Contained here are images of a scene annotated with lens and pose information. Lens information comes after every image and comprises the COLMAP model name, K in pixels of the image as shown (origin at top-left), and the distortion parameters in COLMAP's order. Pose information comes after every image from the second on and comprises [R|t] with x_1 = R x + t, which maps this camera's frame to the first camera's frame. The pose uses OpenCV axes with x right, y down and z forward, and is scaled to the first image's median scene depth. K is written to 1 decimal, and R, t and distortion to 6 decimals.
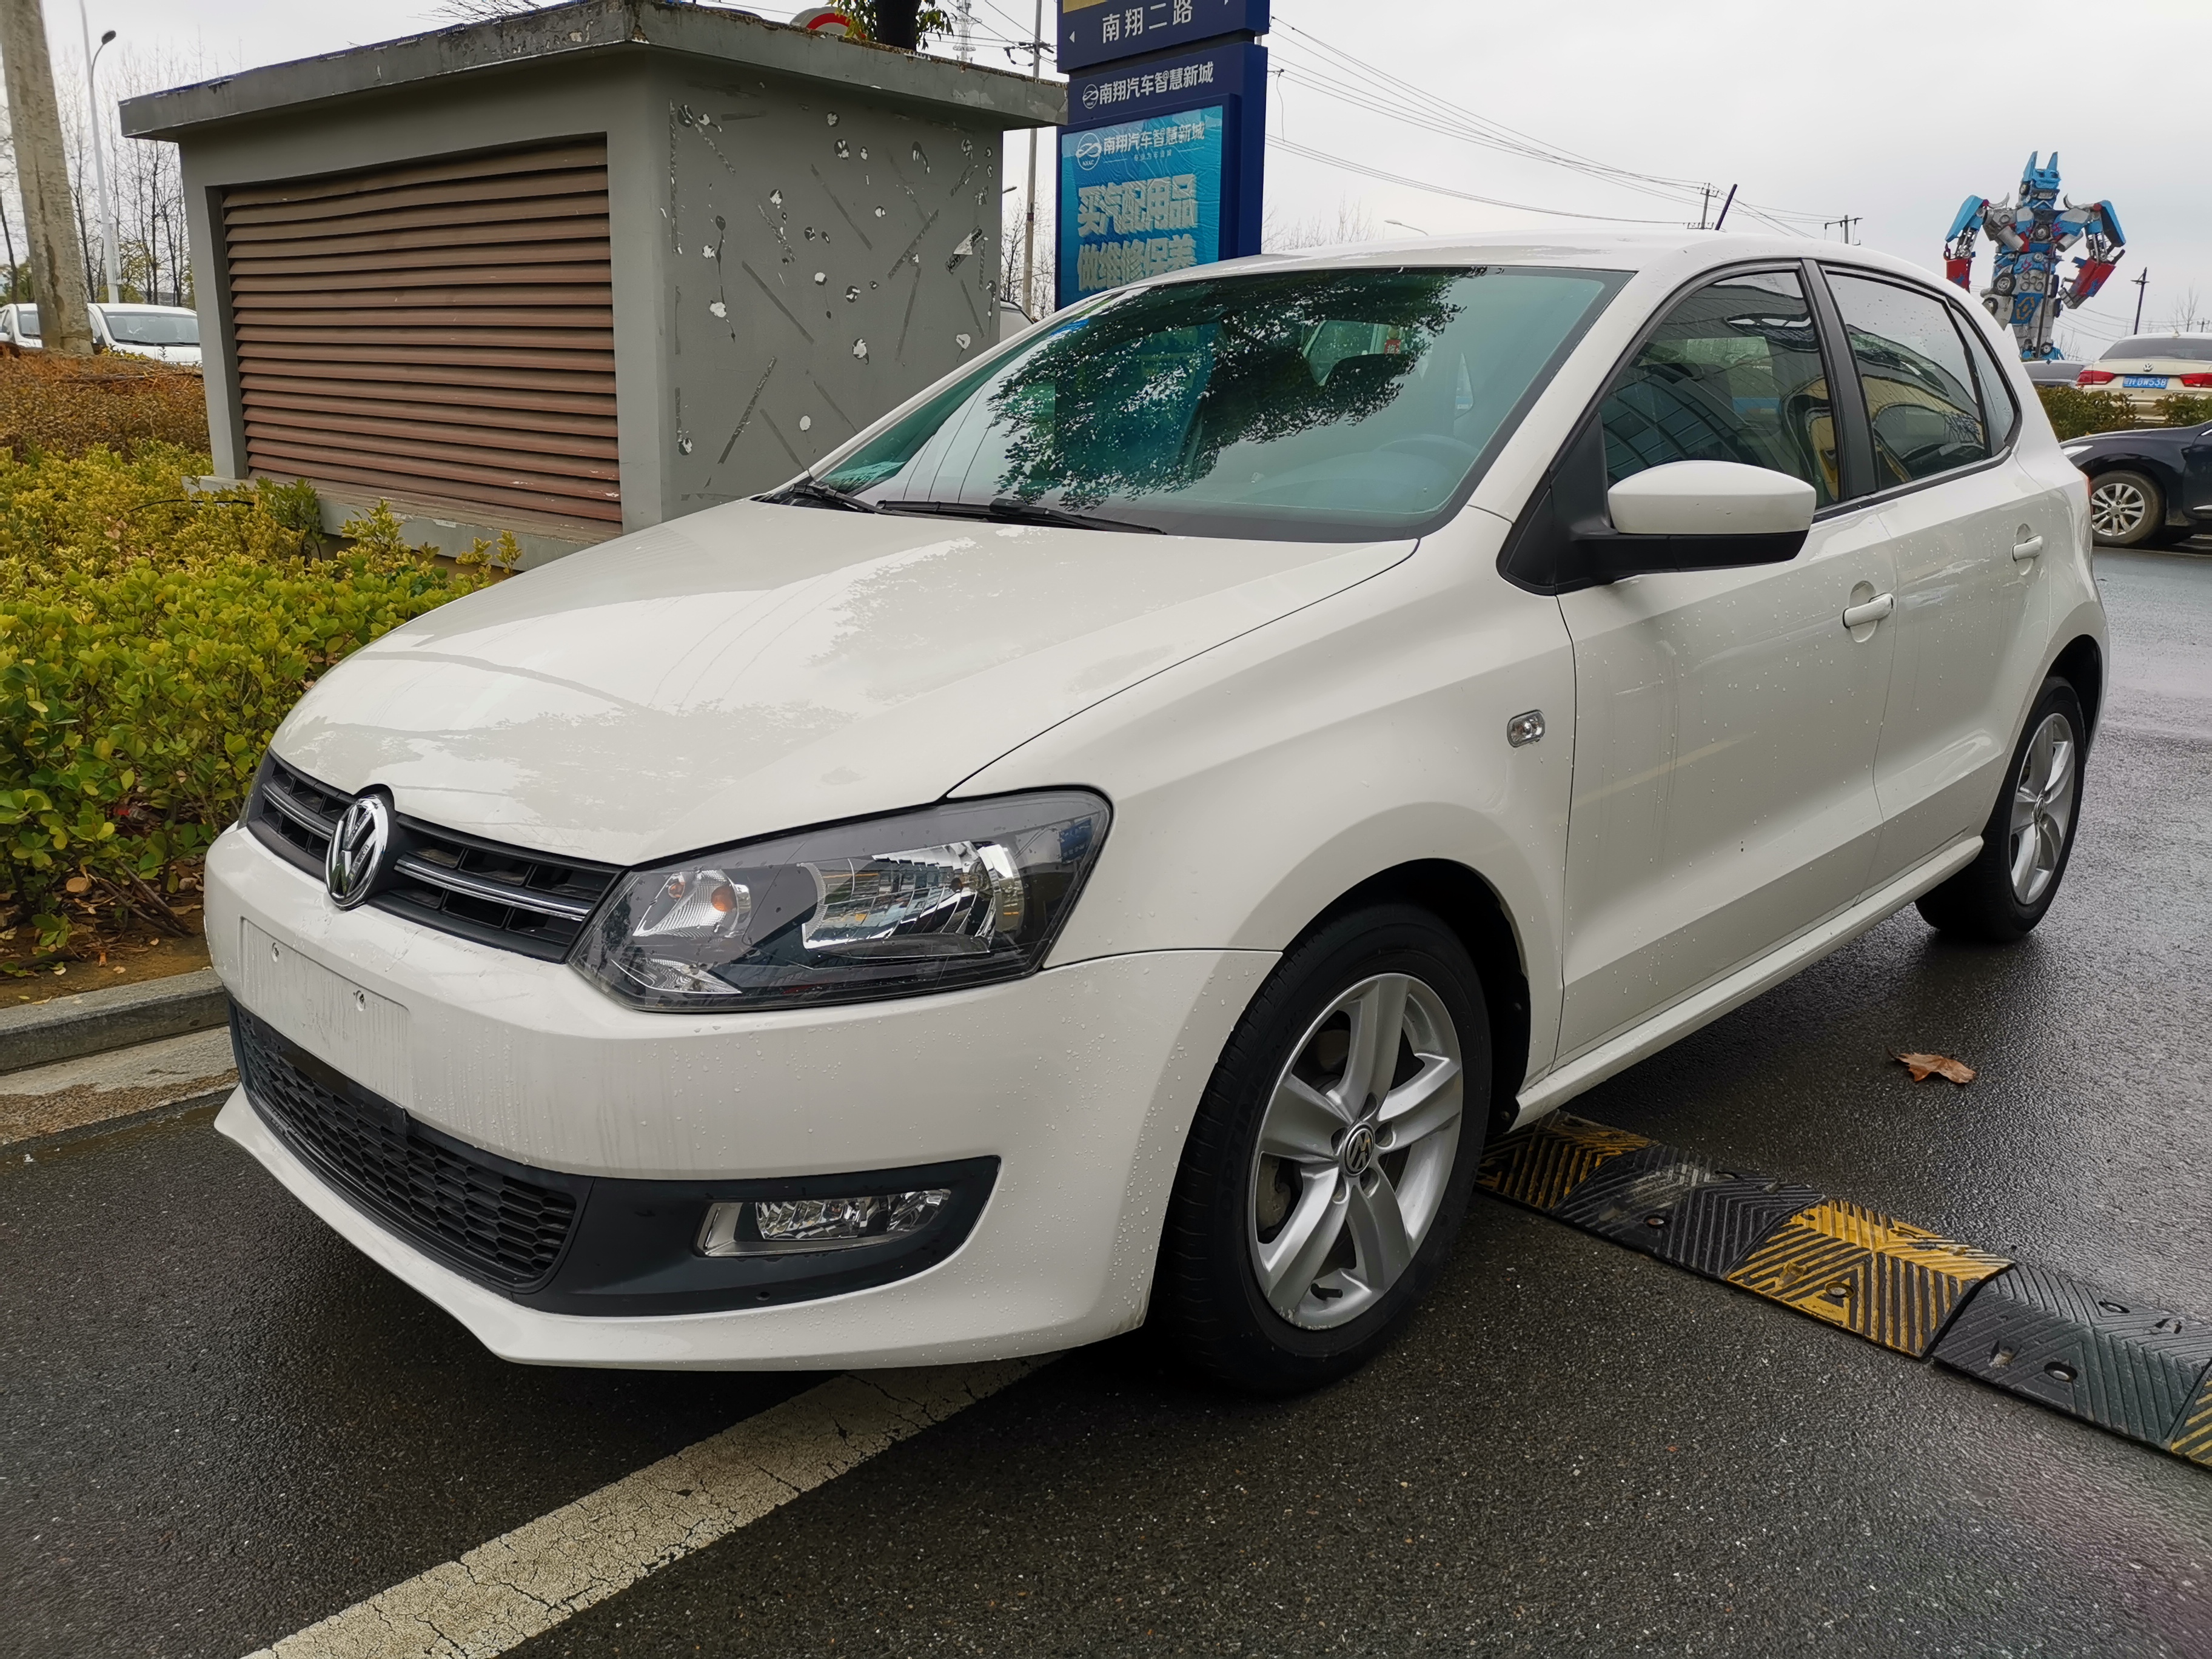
lens RADIAL K [[1748.3, 0, 1106.0], [0, 1748.3, 829.5], [0, 0, 1]] dist [0.051120, -0.047881]
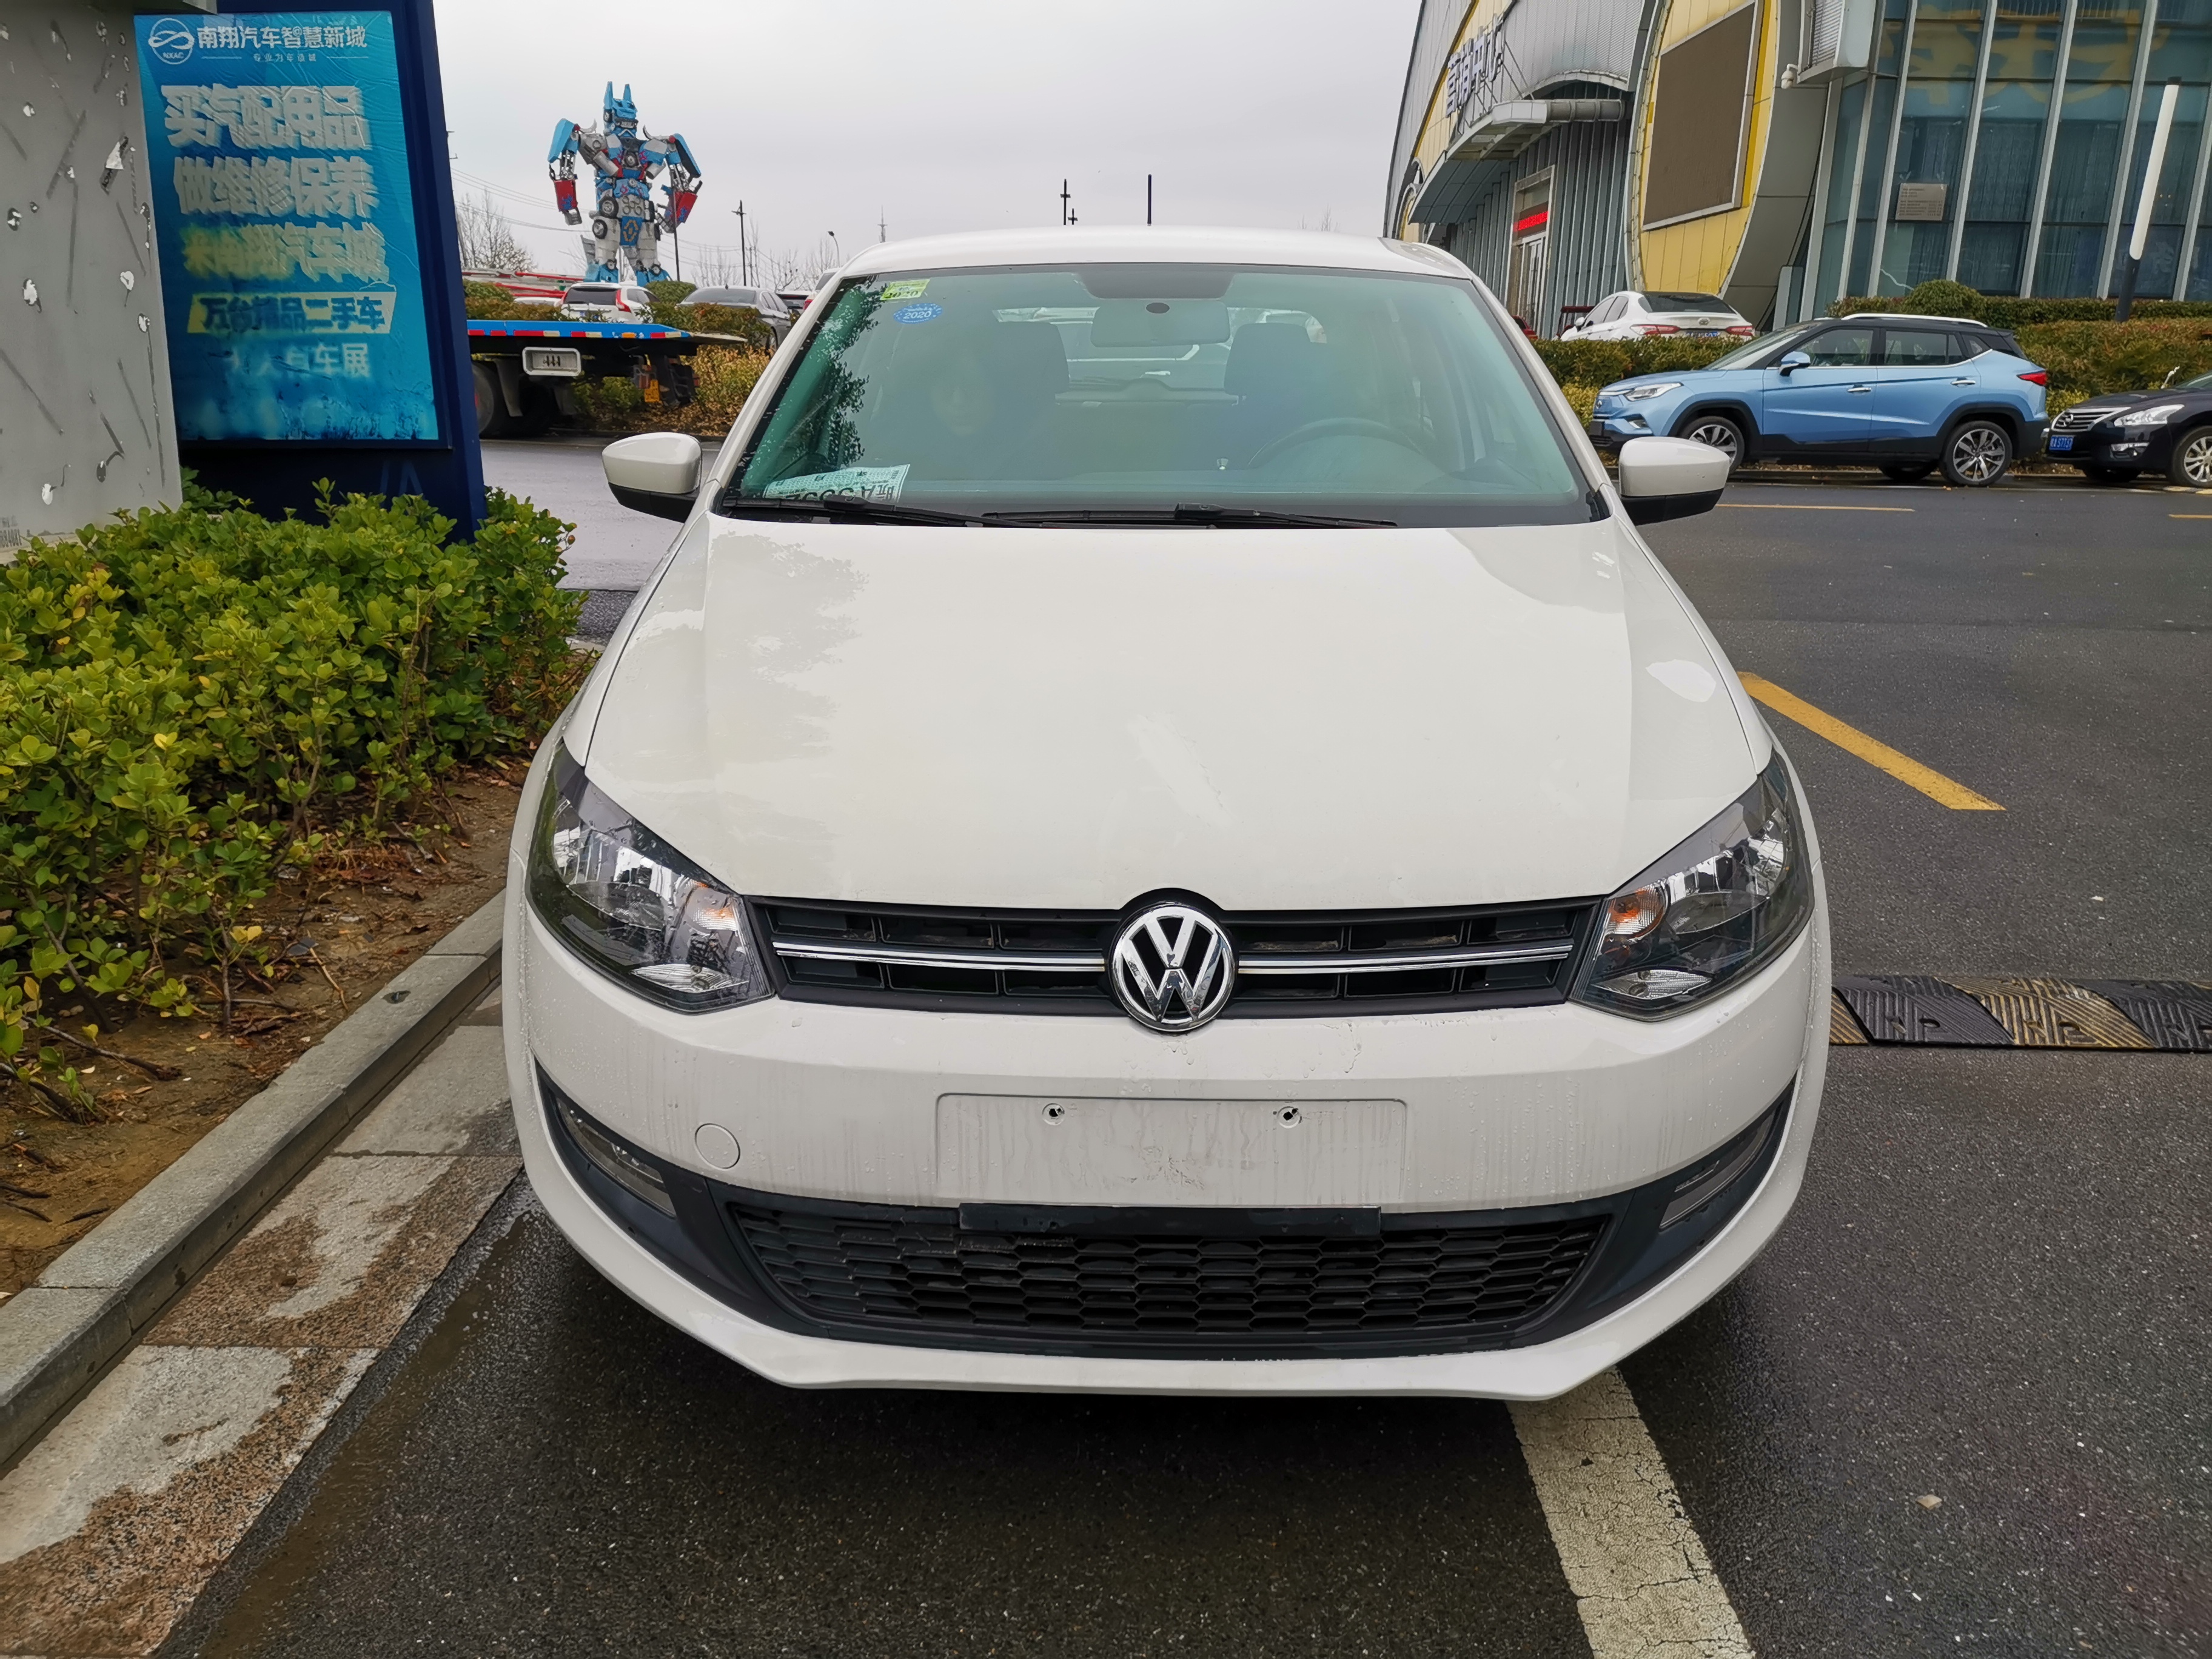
lens RADIAL K [[1748.3, 0, 1106.0], [0, 1748.3, 829.5], [0, 0, 1]] dist [0.051120, -0.047881]
pose [[0.711585, -0.199324, 0.673734, -0.345393], [0.165978, 0.979463, 0.114471, -0.054388], [-0.682714, 0.030369, 0.730054, 0.127657]]
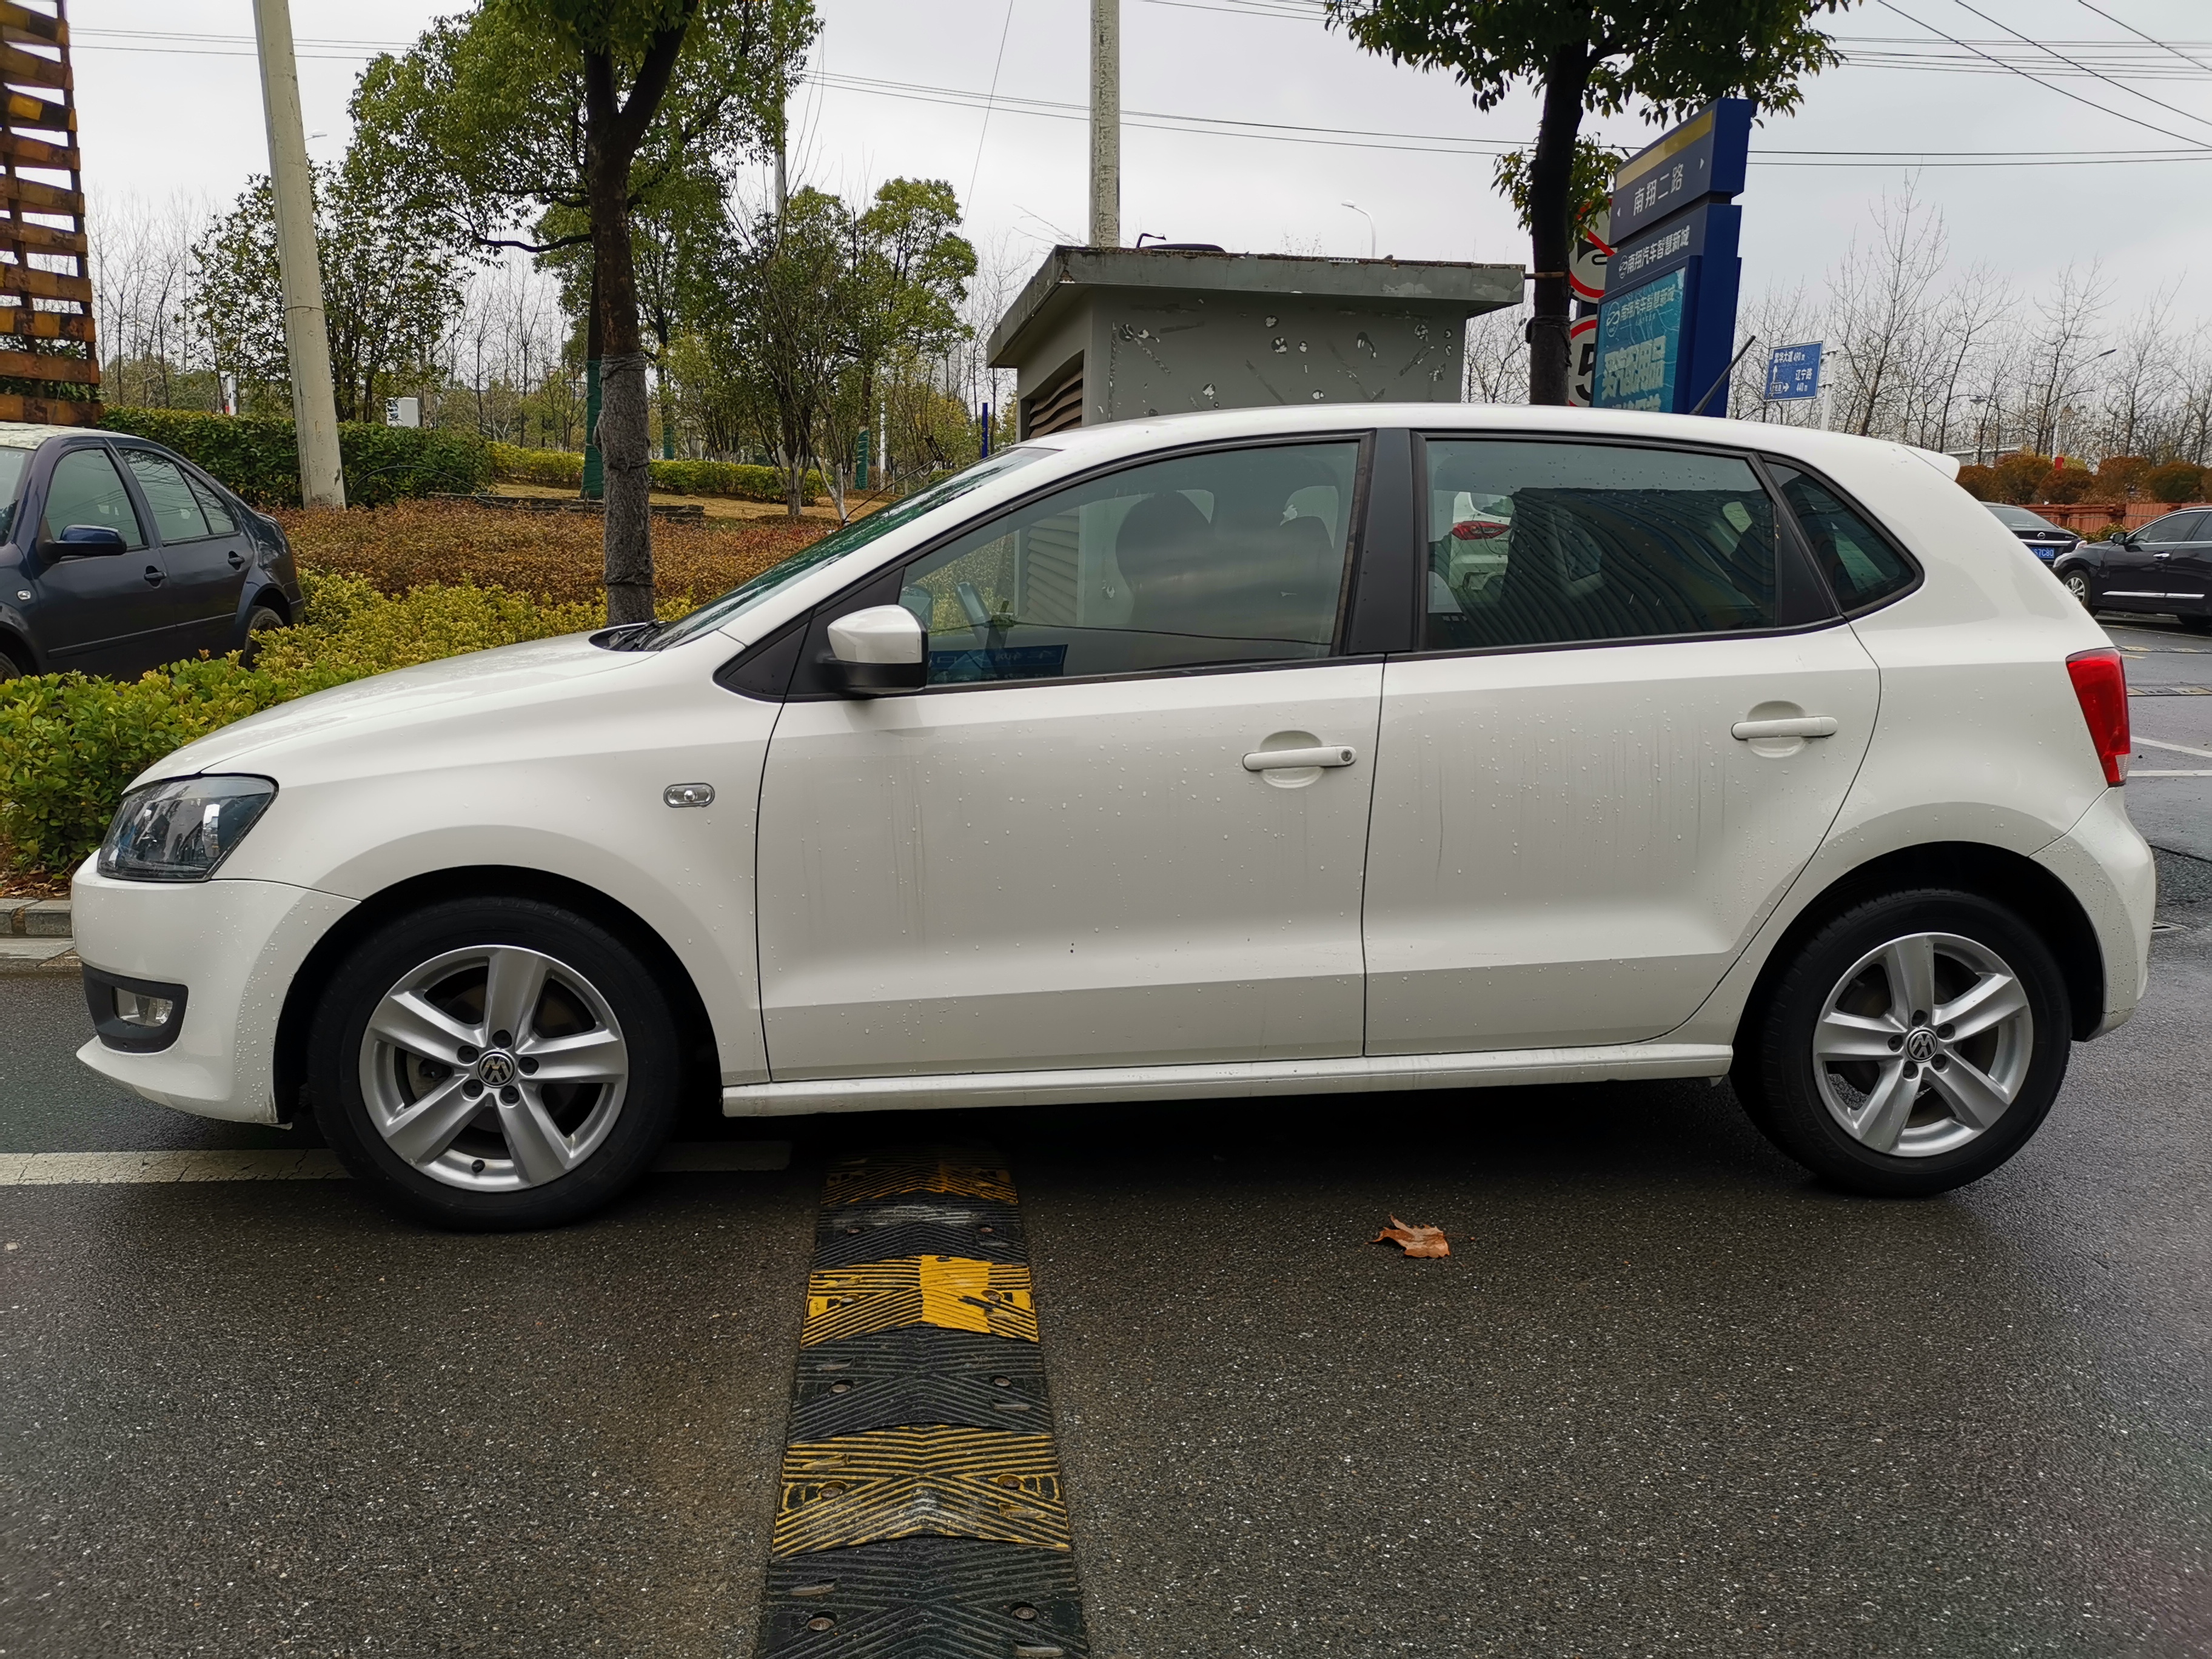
lens RADIAL K [[1748.3, 0, 1106.0], [0, 1748.3, 829.5], [0, 0, 1]] dist [0.051120, -0.047881]
pose [[0.759579, 0.104921, -0.641896, 0.481399], [-0.159901, 0.986738, -0.027929, -0.016326], [0.630453, 0.123854, 0.766283, 0.066156]]
